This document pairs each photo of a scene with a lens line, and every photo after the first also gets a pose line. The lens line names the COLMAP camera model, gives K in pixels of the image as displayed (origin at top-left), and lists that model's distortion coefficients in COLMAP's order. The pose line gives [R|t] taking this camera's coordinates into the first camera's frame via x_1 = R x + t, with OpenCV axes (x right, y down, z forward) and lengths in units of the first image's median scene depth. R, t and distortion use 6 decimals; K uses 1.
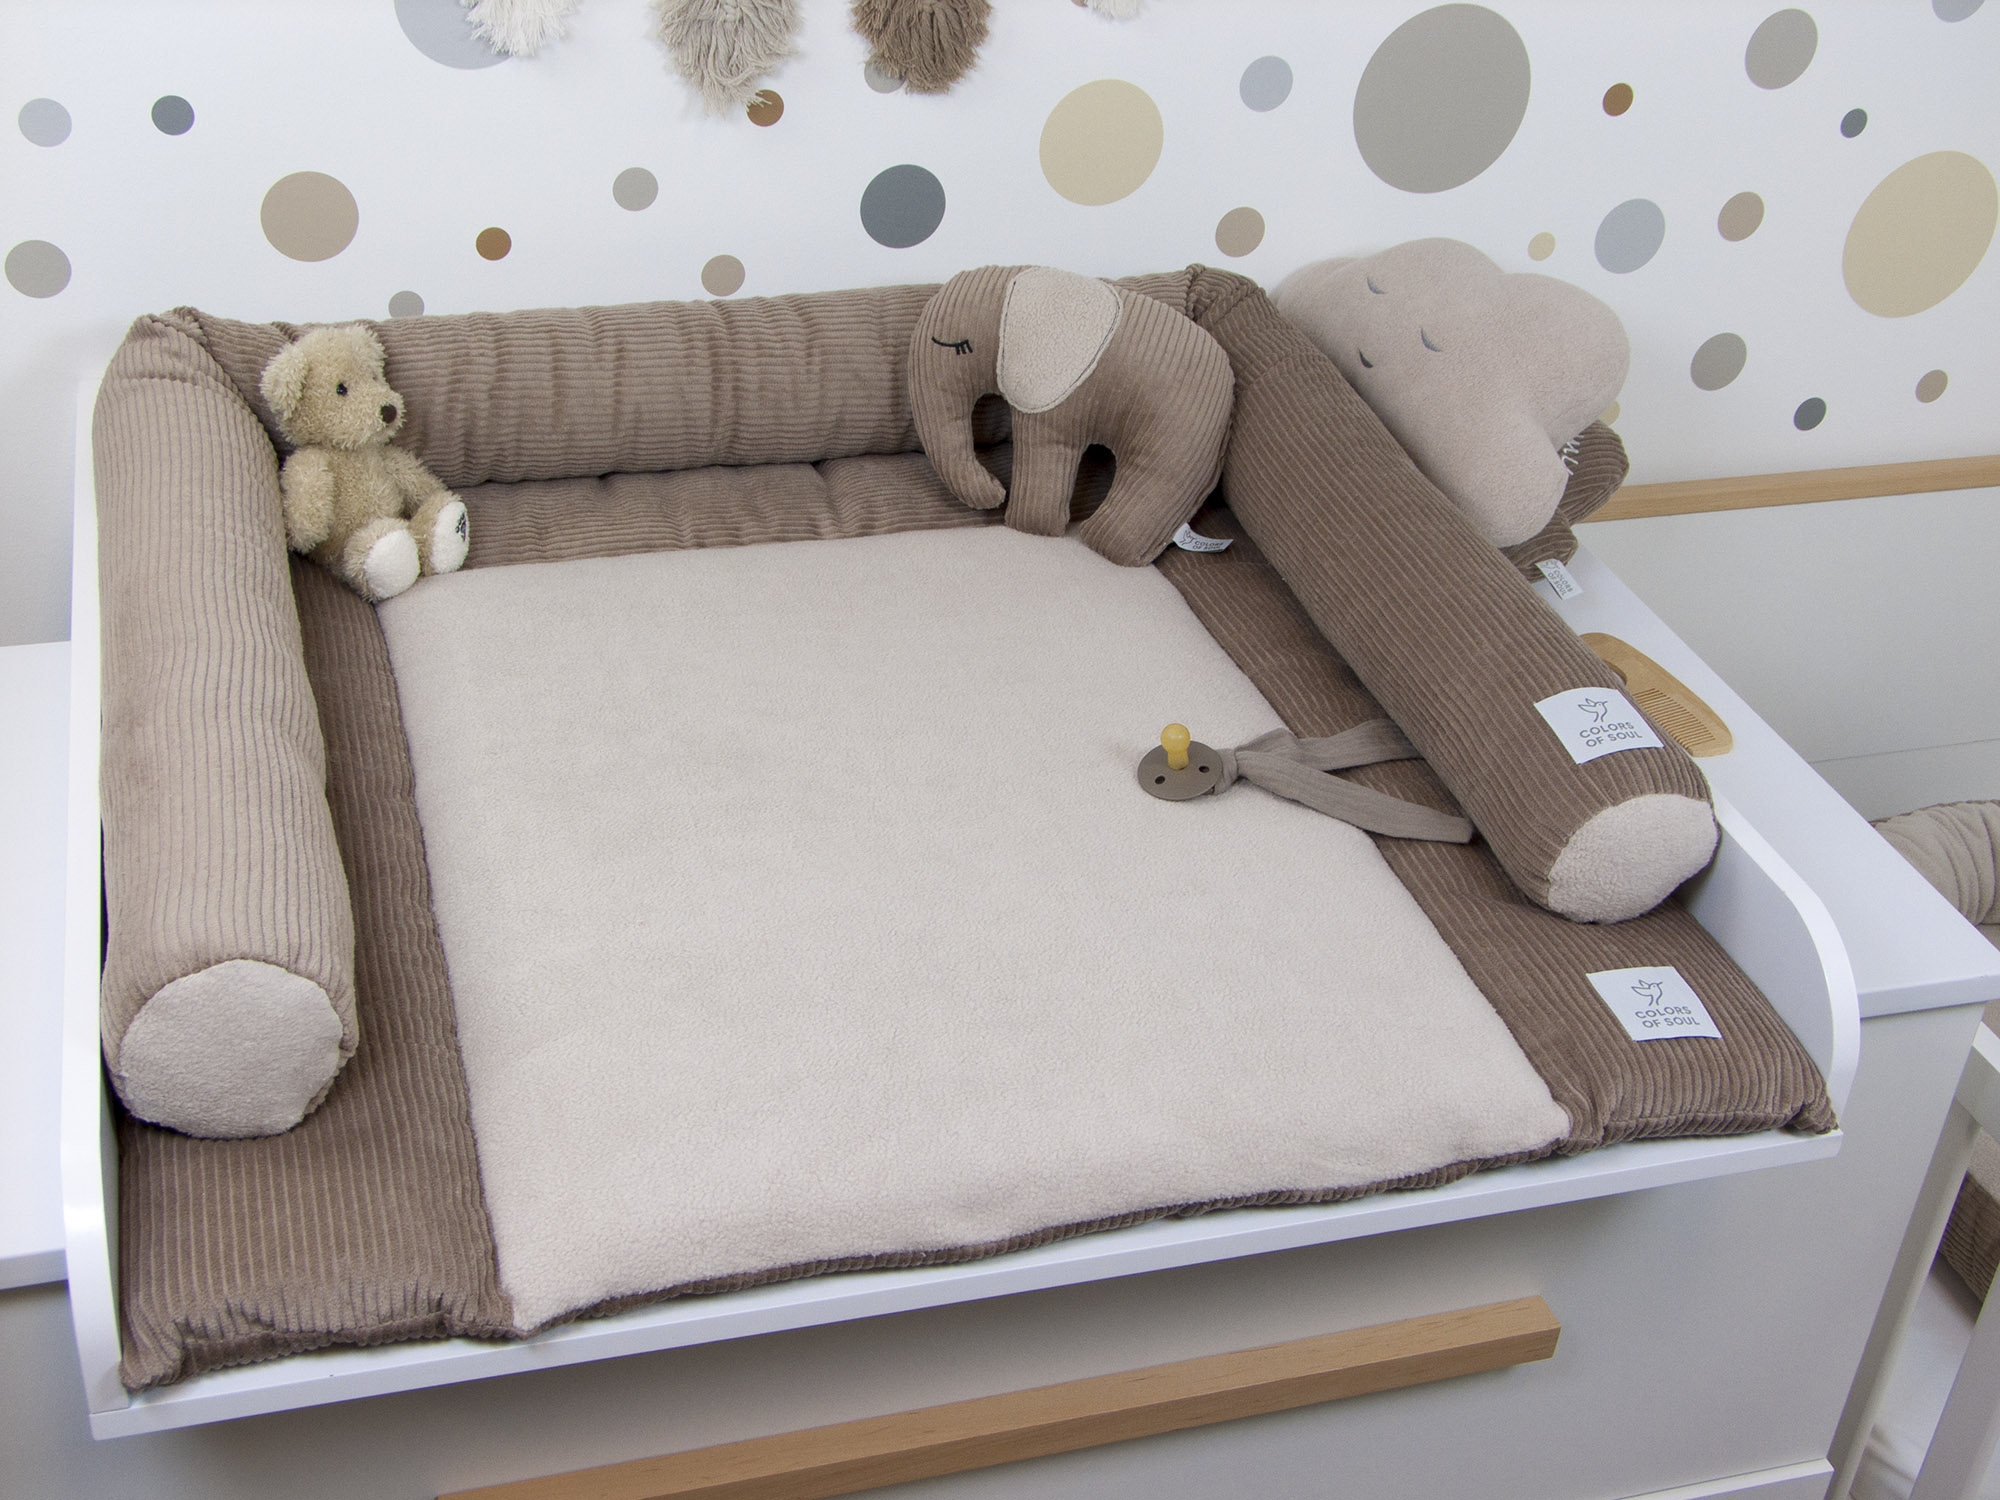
lens RADIAL K [[2510.2, 0, 1000.0], [0, 2510.2, 750.0], [0, 0, 1]] dist [-0.083199, 0.254162]
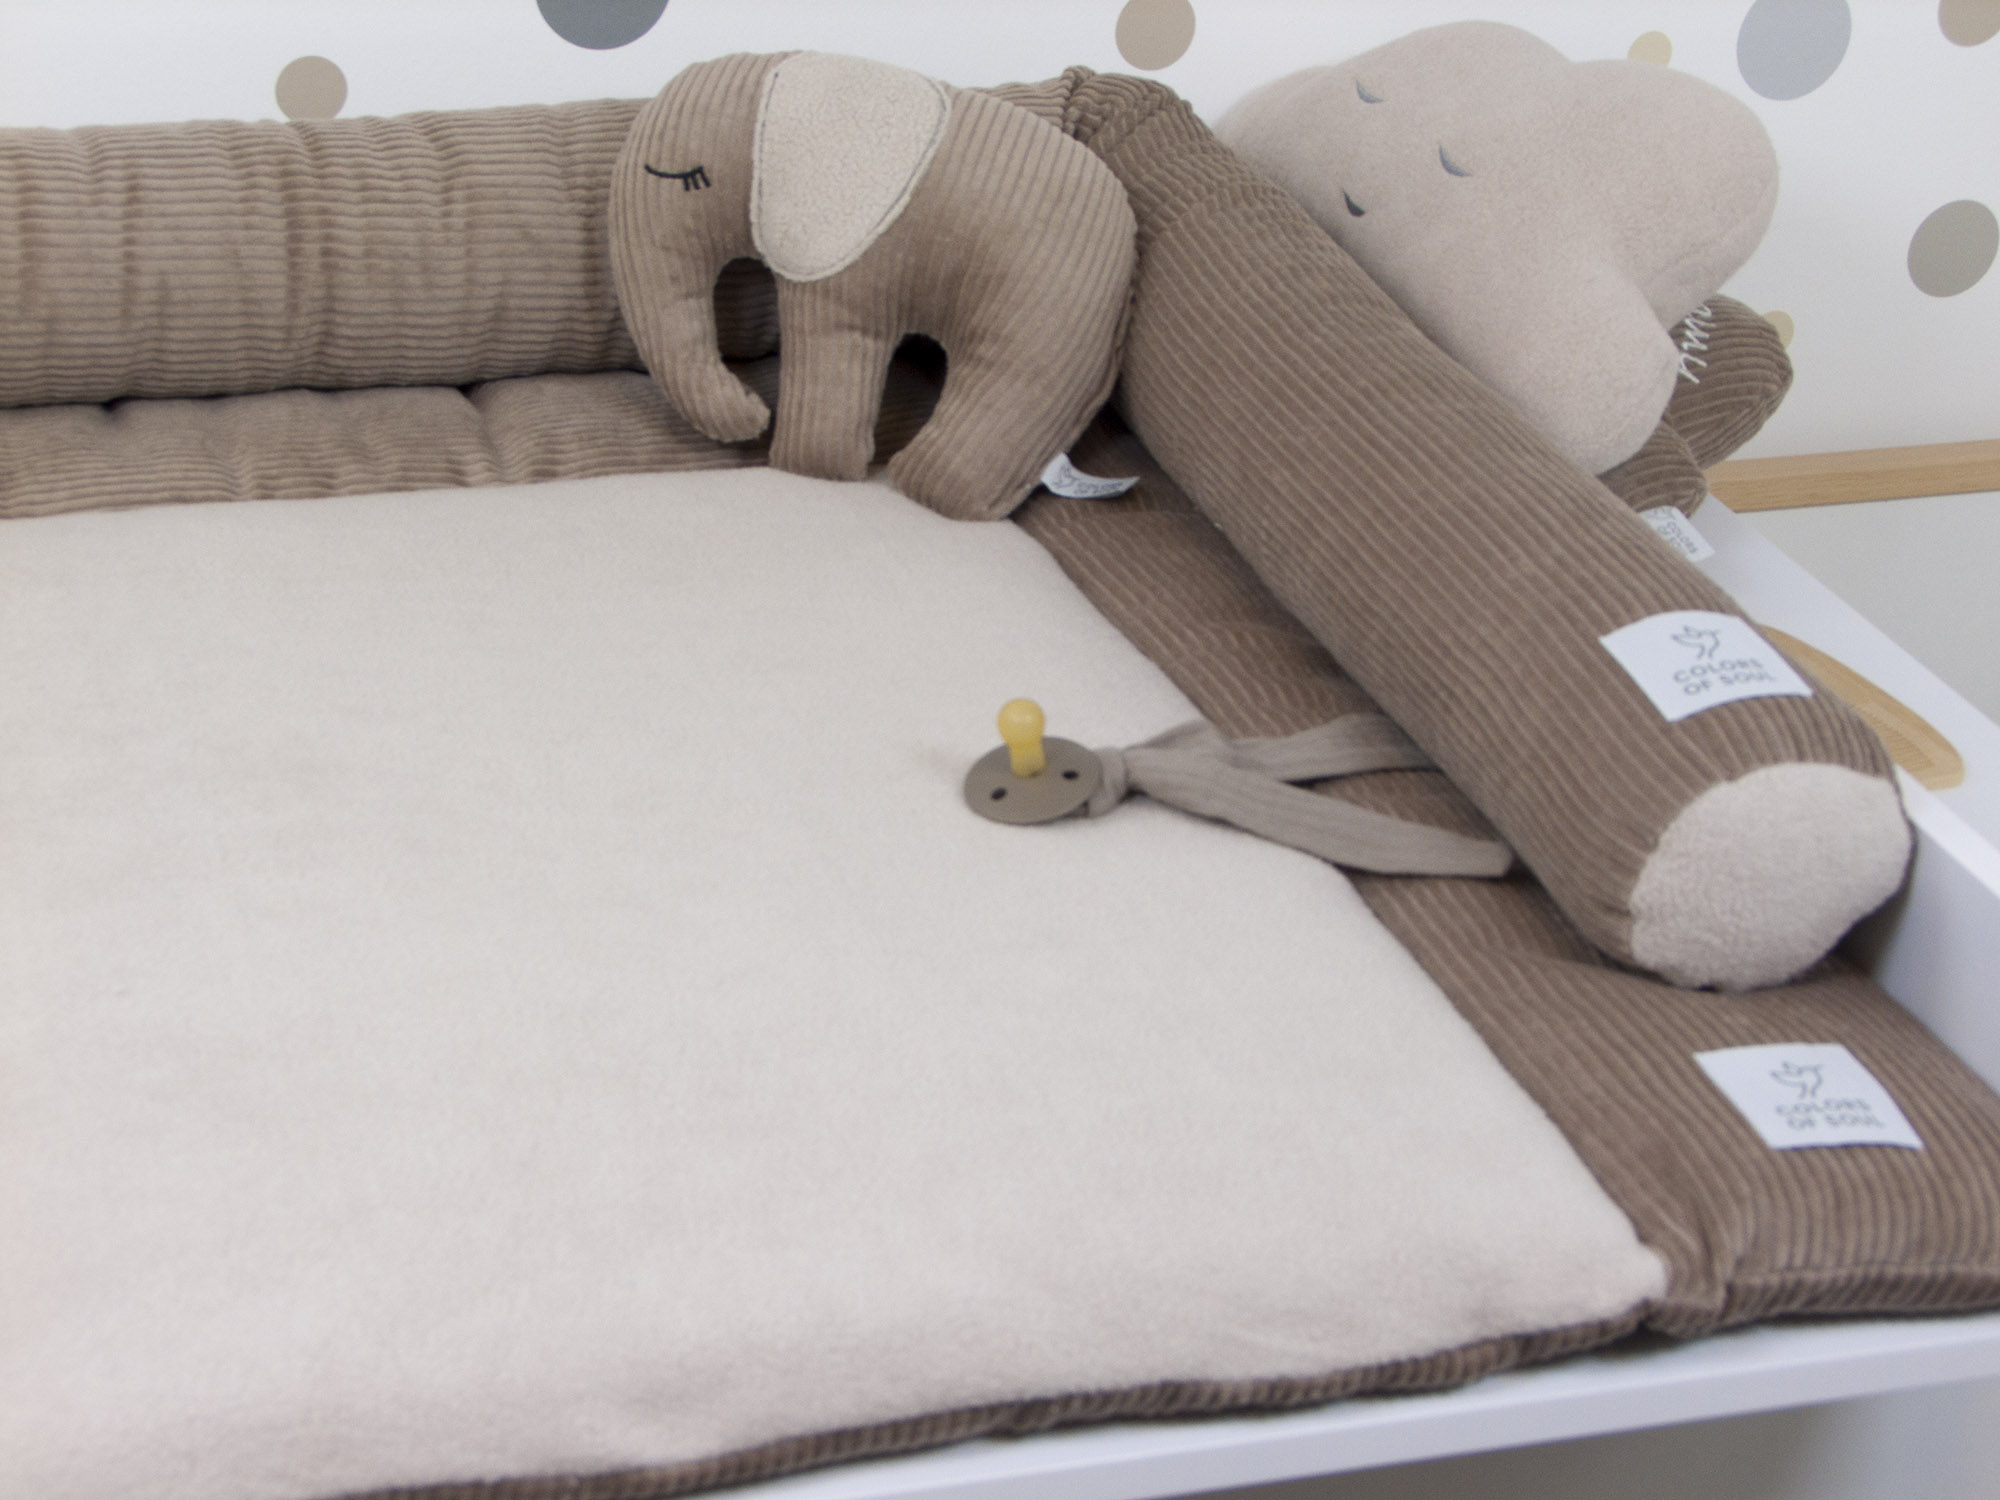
lens RADIAL K [[4115.2, 0, 1000.0], [0, 4115.2, 750.0], [0, 0, 1]] dist [0.072741, 0.244784]
pose [[0.999572, -0.021195, 0.020148, 0.037484], [0.023335, 0.993348, -0.112758, 0.096930], [-0.017624, 0.113180, 0.993418, 0.003581]]
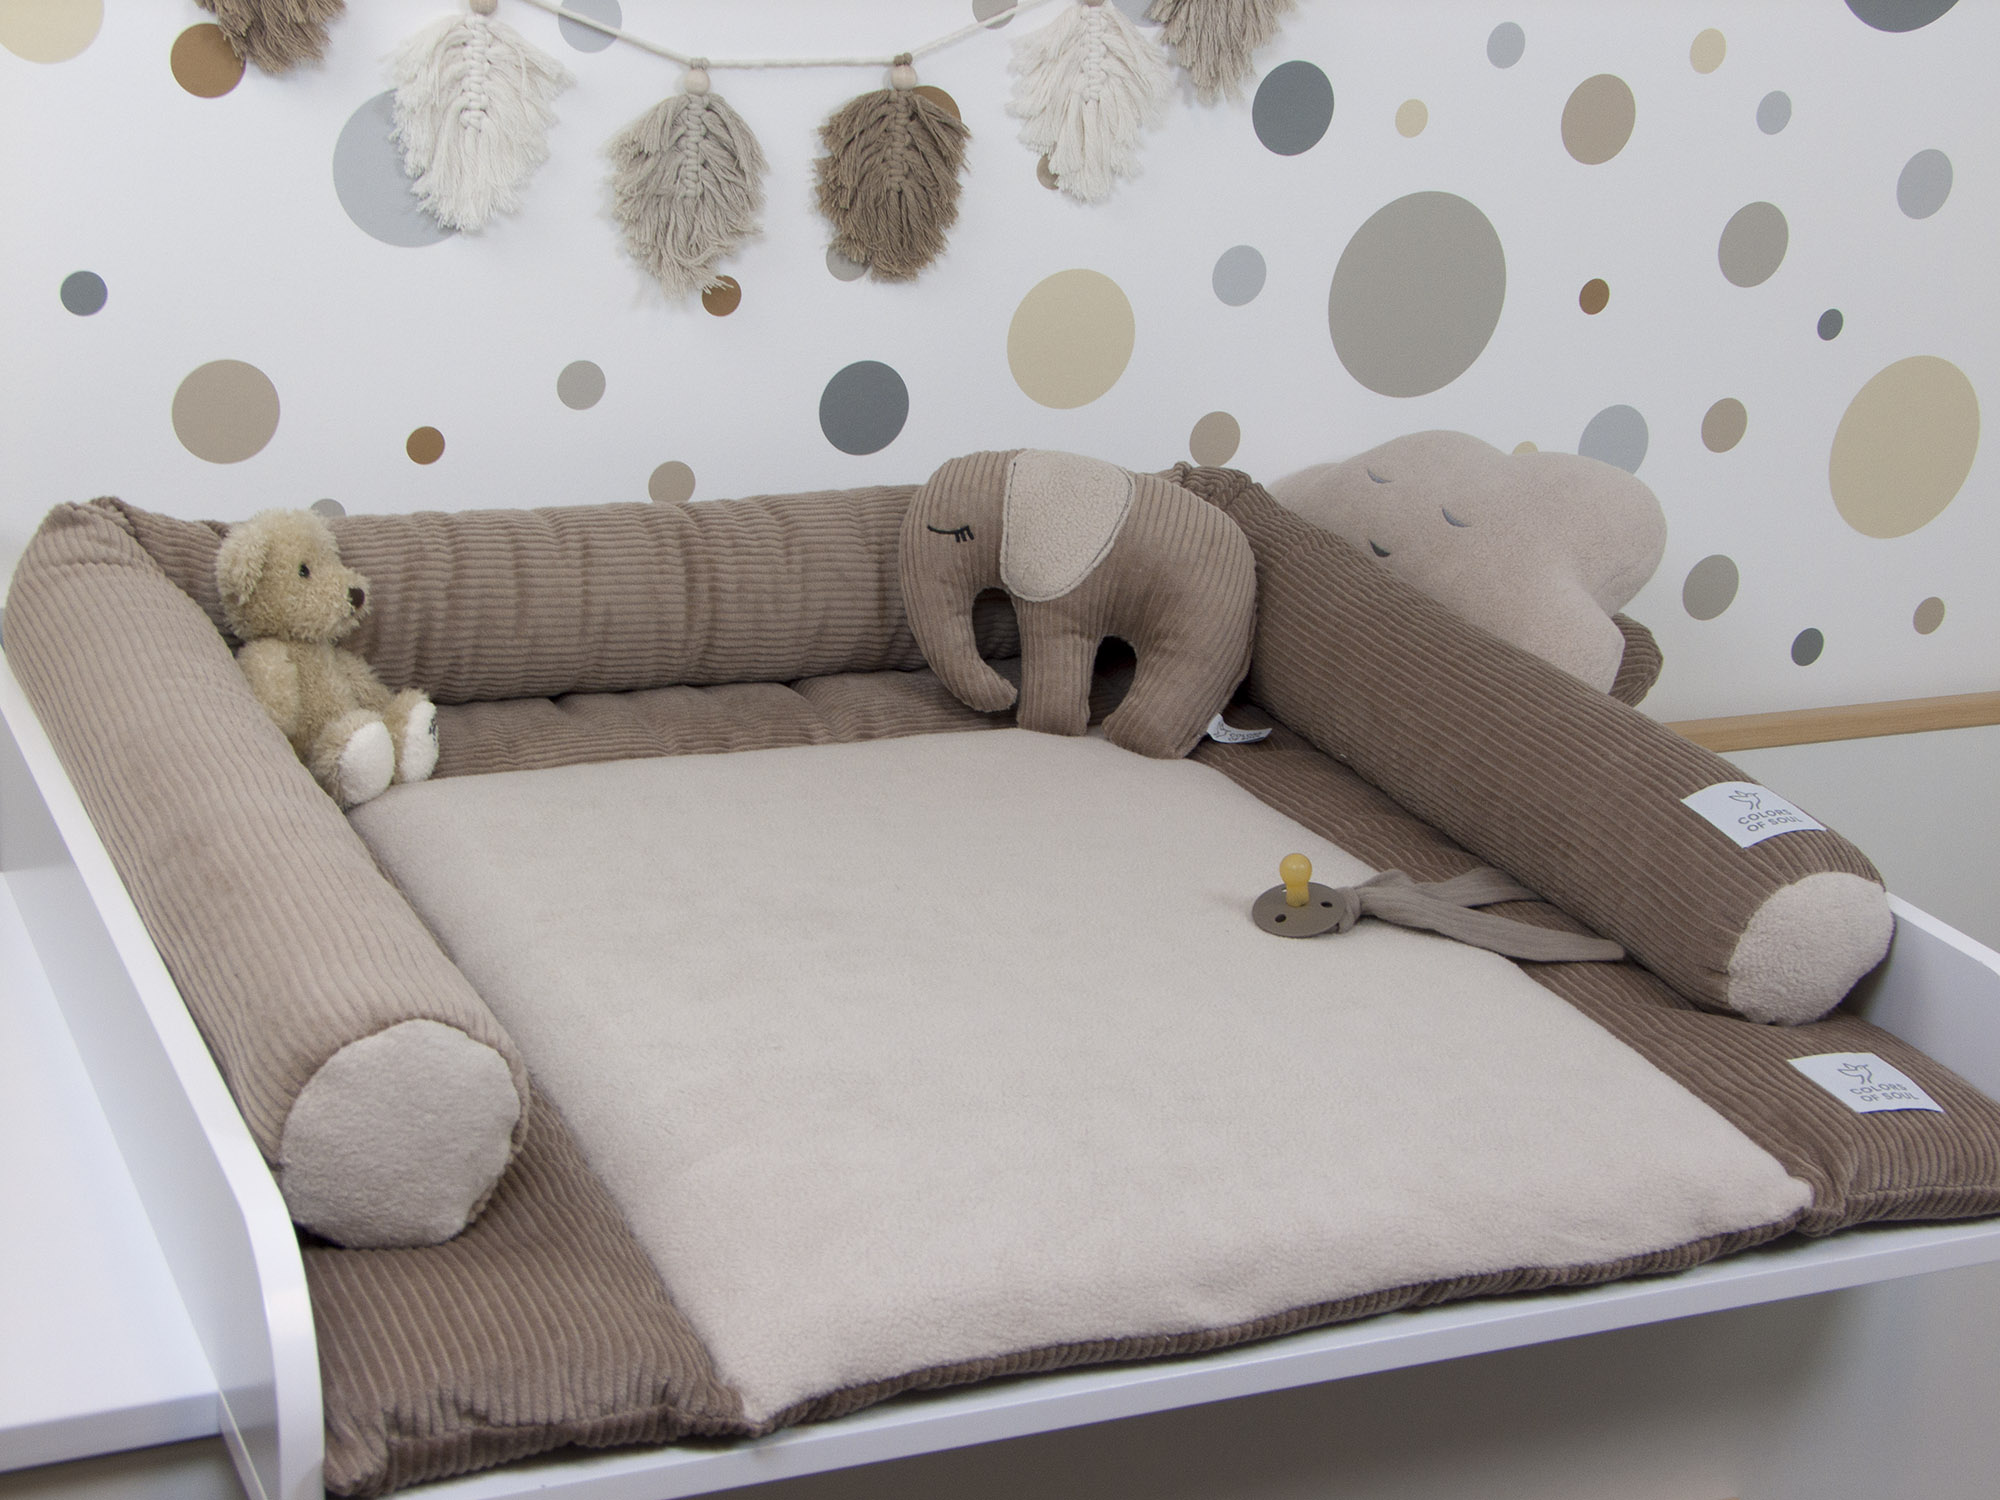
lens RADIAL K [[3127.2, 0, 994.2], [0, 3127.2, 753.6], [0, 0, 1]] dist [-0.000788, 0.232324]
pose [[0.990549, -0.042242, 0.130493, -0.156945], [0.068504, 0.976599, -0.203866, 0.151046], [-0.118828, 0.210878, 0.970263, -0.087495]]
